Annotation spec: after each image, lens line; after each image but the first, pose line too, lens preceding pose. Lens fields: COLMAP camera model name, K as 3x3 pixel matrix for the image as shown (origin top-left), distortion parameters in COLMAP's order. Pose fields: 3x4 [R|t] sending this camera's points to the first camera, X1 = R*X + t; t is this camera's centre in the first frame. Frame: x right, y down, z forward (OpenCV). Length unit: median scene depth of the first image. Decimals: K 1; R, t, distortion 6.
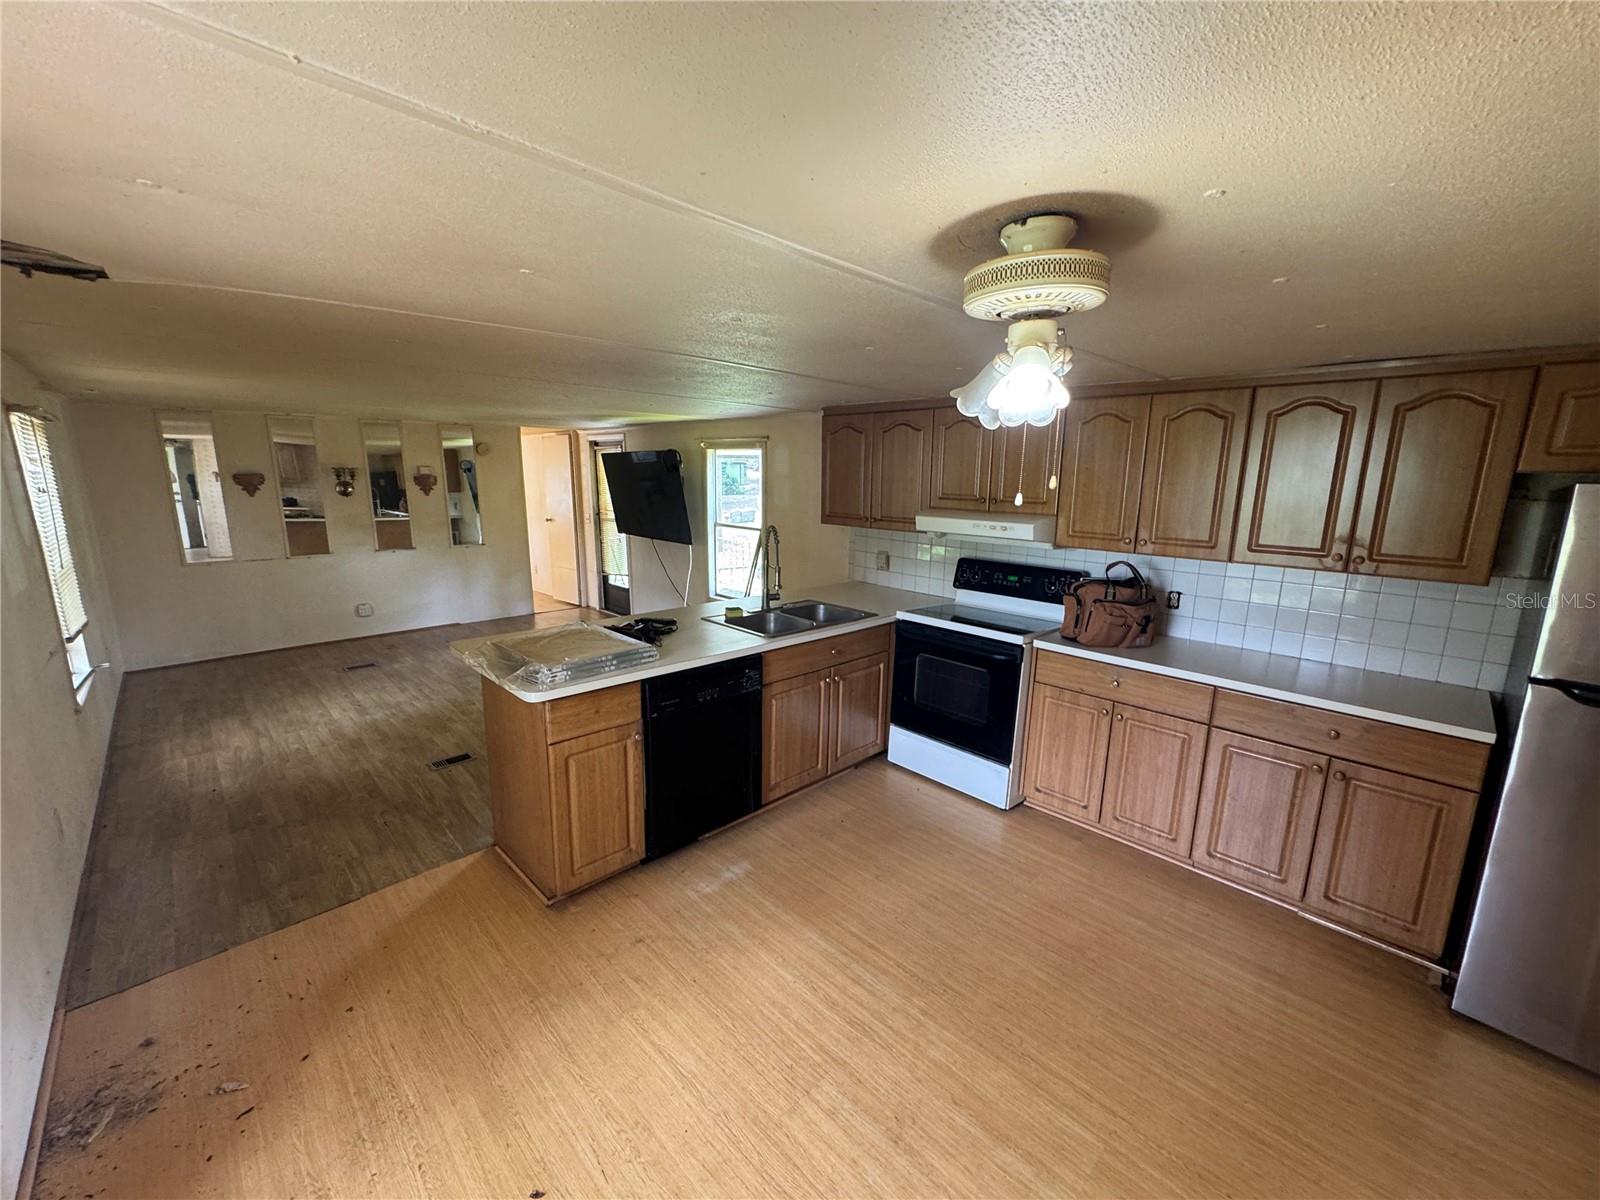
lens RADIAL K [[637.7, 0, 799.3], [0, 637.7, 601.8], [0, 0, 1]] dist [-0.003761, 0.000856]
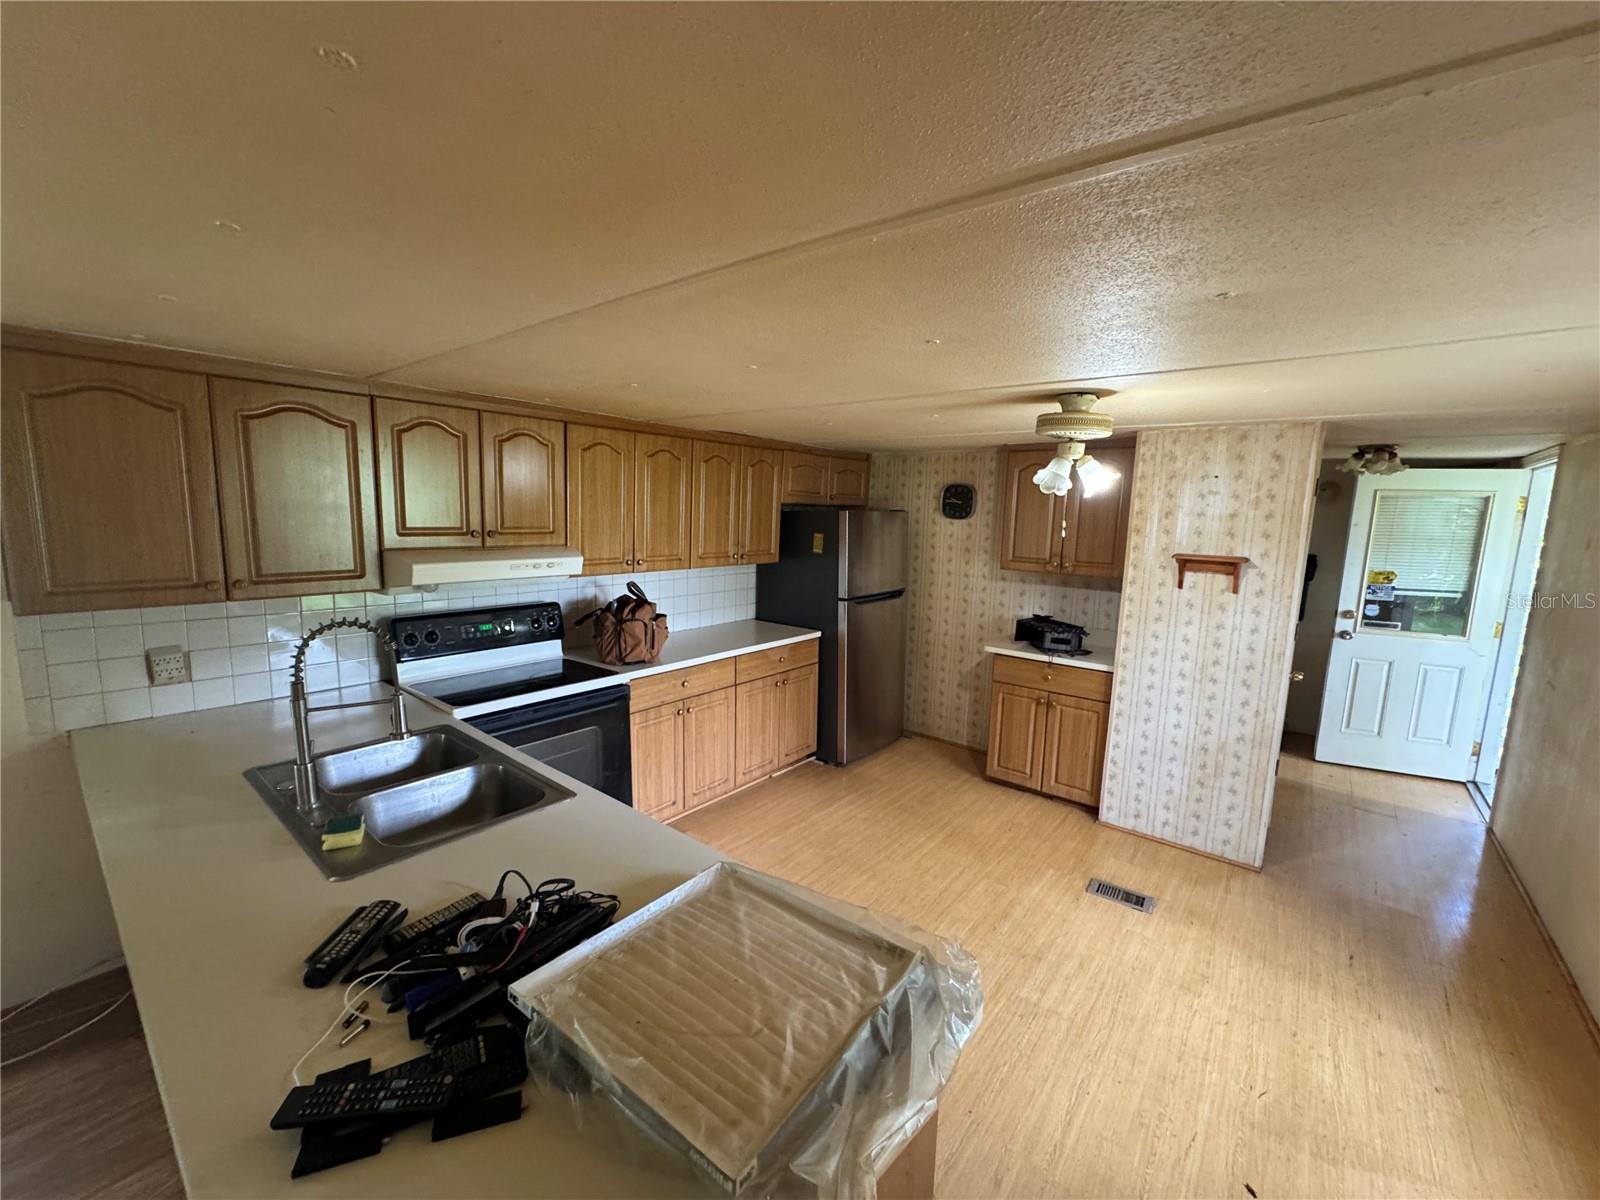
lens RADIAL K [[637.7, 0, 801.9], [0, 637.7, 599.5], [0, 0, 1]] dist [-0.003761, 0.000856]
pose [[-0.112811, -0.167027, 0.979477, -0.495578], [0.161587, 0.969563, 0.183947, -0.154501], [-0.980389, 0.179022, -0.082388, 0.671493]]
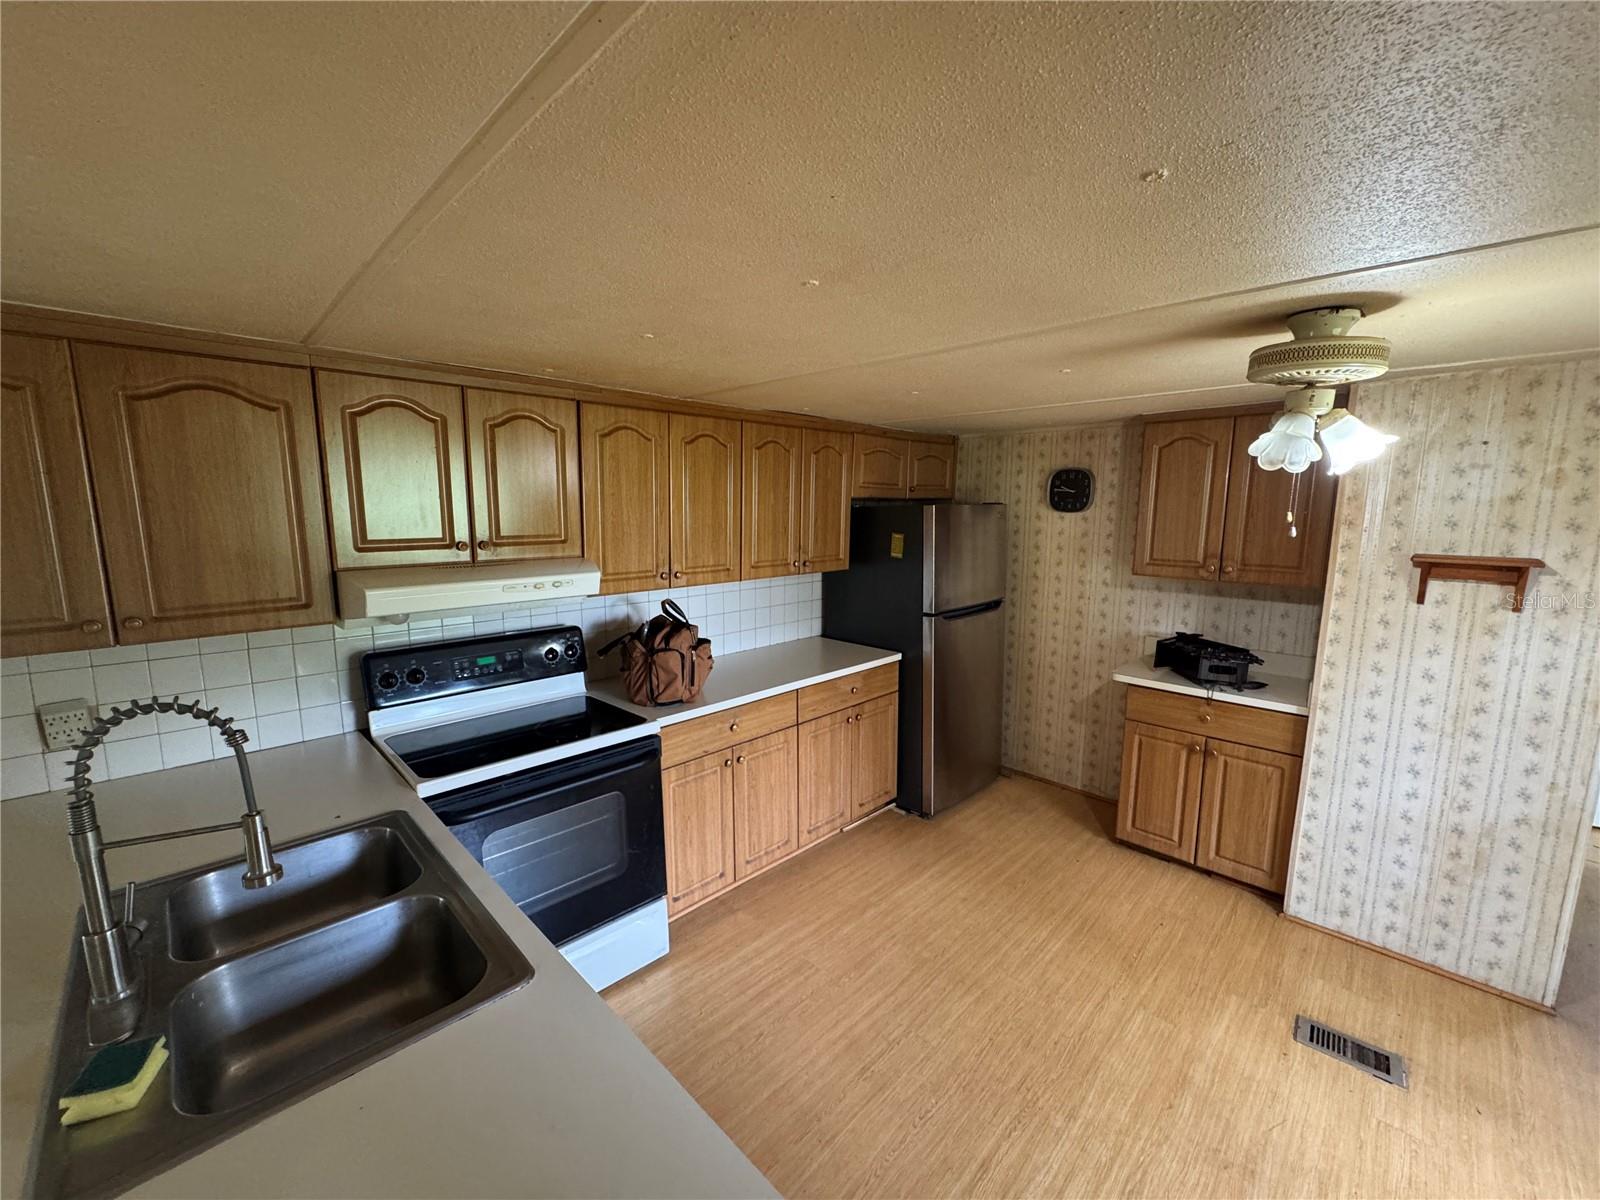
lens RADIAL K [[637.7, 0, 801.4], [0, 637.7, 600.3], [0, 0, 1]] dist [-0.003761, 0.000856]
pose [[-0.011077, -0.172705, 0.984911, -0.296911], [0.188969, 0.966862, 0.171666, -0.147029], [-0.981921, 0.188019, 0.021926, 0.663148]]
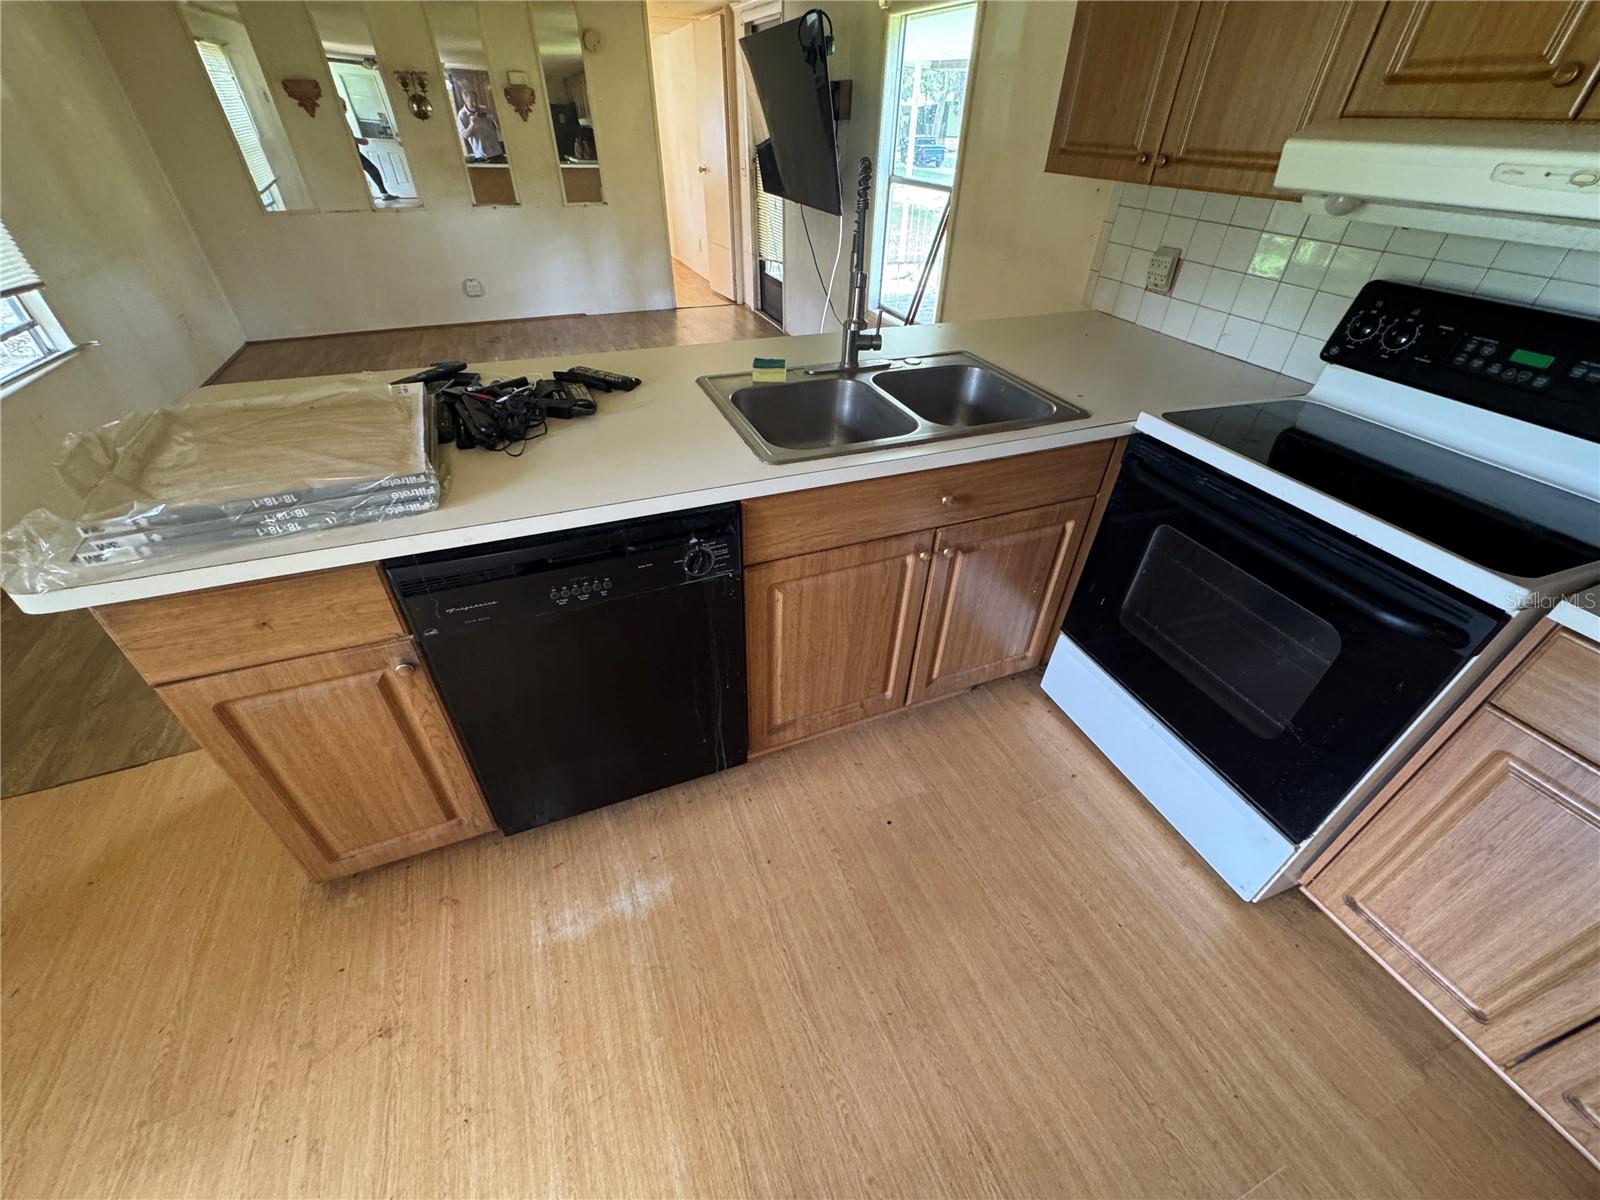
lens RADIAL K [[637.7, 0, 798.9], [0, 637.7, 599.1], [0, 0, 1]] dist [-0.003761, 0.000856]
pose [[0.925904, 0.229628, -0.299955, 0.096624], [-0.078510, 0.893673, 0.441797, -0.041757], [0.369510, -0.385512, 0.845484, 0.505211]]
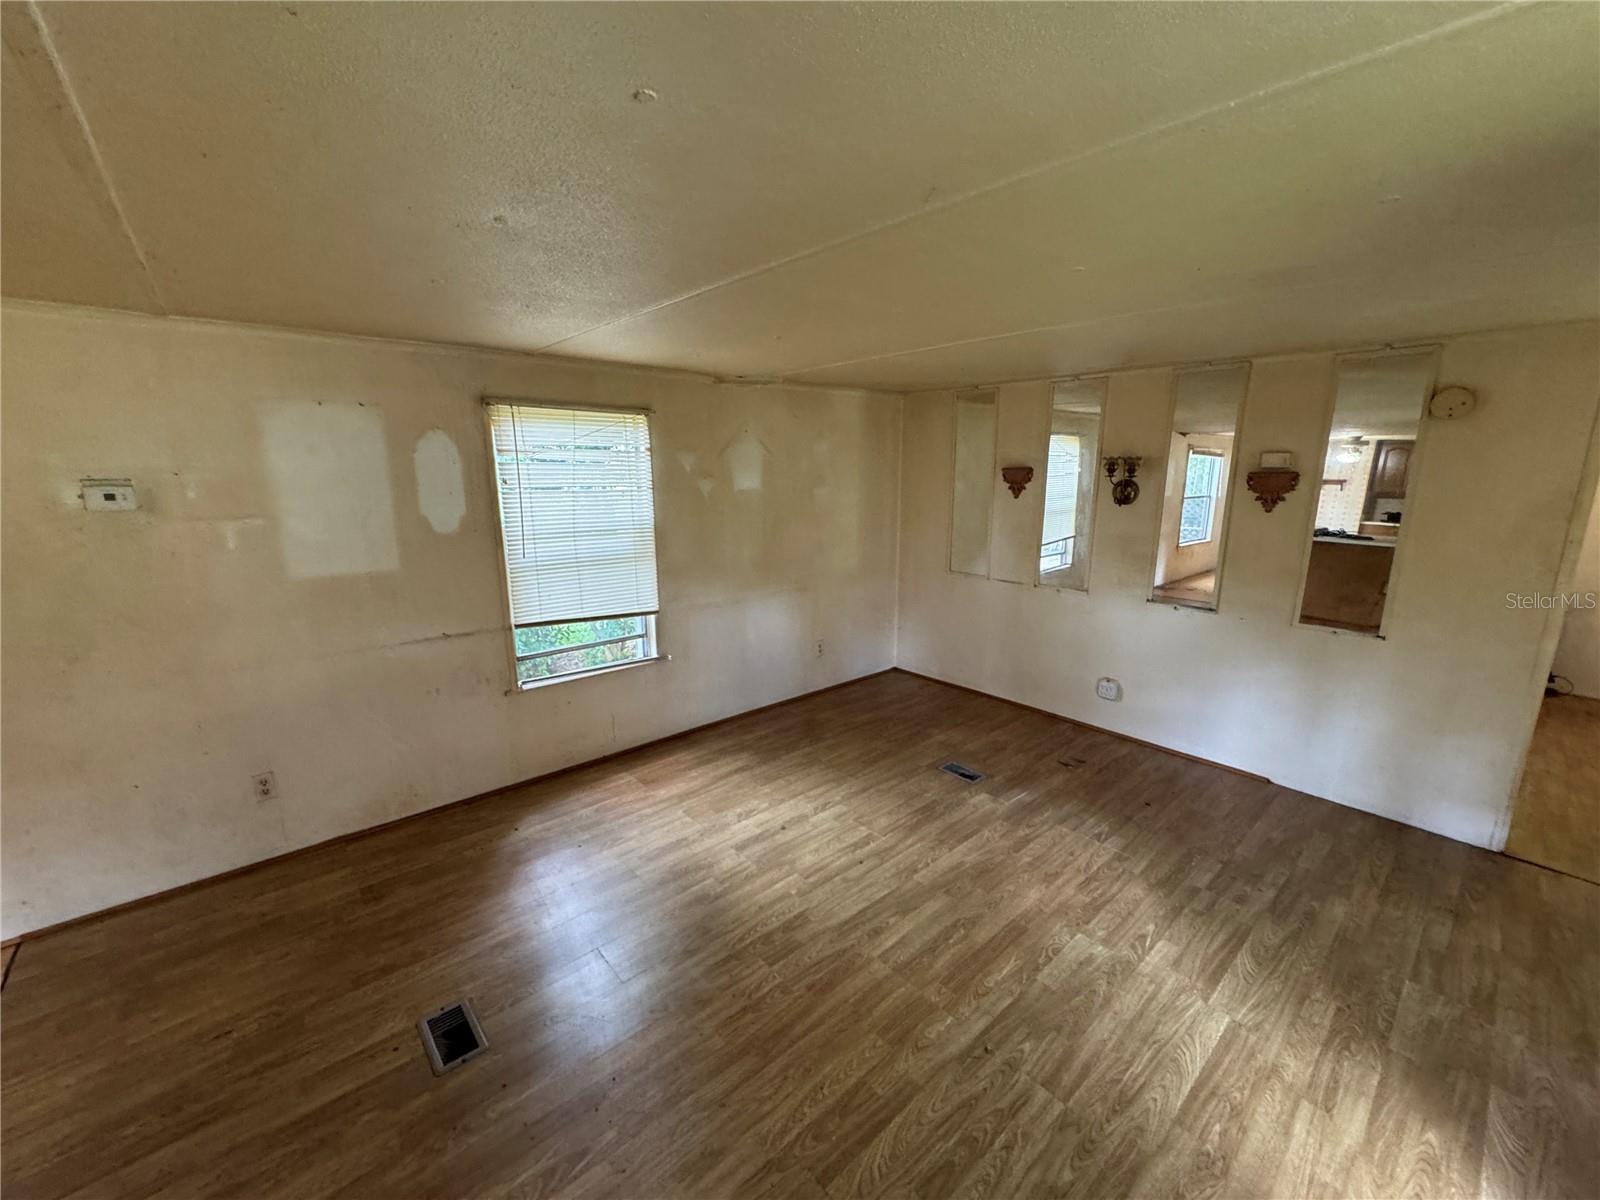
lens RADIAL K [[637.7, 0, 799.2], [0, 637.7, 600.9], [0, 0, 1]] dist [-0.003761, 0.000856]
pose [[-0.058380, 0.198861, -0.978287, -0.135916], [-0.196641, 0.958469, 0.206567, -0.235083], [0.978736, 0.204431, -0.016851, 1.199148]]
